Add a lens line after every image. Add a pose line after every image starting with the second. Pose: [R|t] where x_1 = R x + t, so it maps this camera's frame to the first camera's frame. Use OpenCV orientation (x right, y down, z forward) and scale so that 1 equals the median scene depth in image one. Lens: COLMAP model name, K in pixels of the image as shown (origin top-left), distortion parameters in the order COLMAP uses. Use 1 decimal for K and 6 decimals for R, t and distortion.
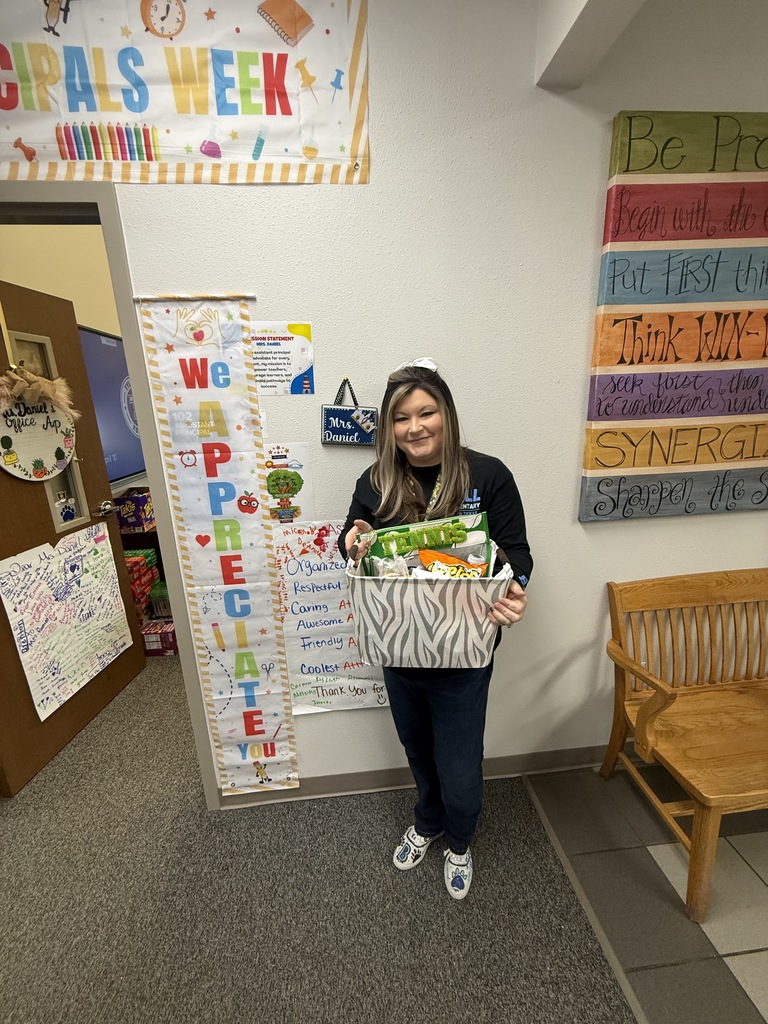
lens RADIAL K [[408.0, 0, 385.0], [0, 408.0, 512.8], [0, 0, 1]] dist [-0.001228, -0.000059]
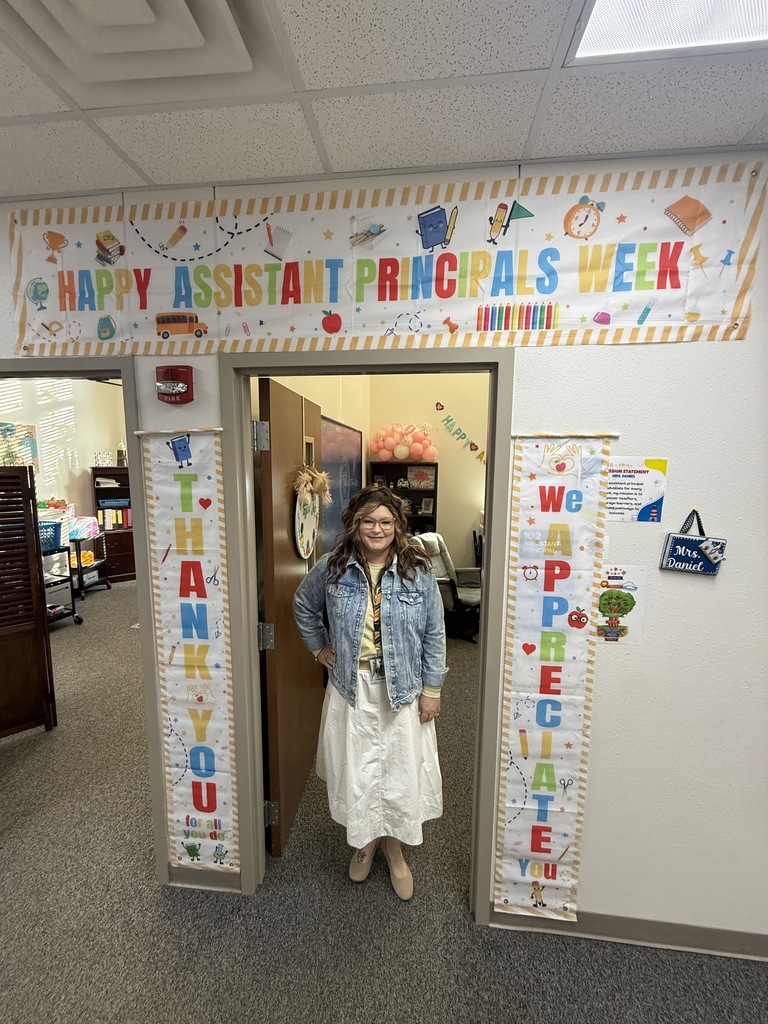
lens RADIAL K [[408.0, 0, 385.4], [0, 408.0, 511.5], [0, 0, 1]] dist [-0.001228, -0.000059]
pose [[0.977374, 0.066717, -0.200722, -0.677583], [-0.092357, 0.988321, -0.121208, -0.132272], [0.190291, 0.137004, 0.972121, -0.154574]]
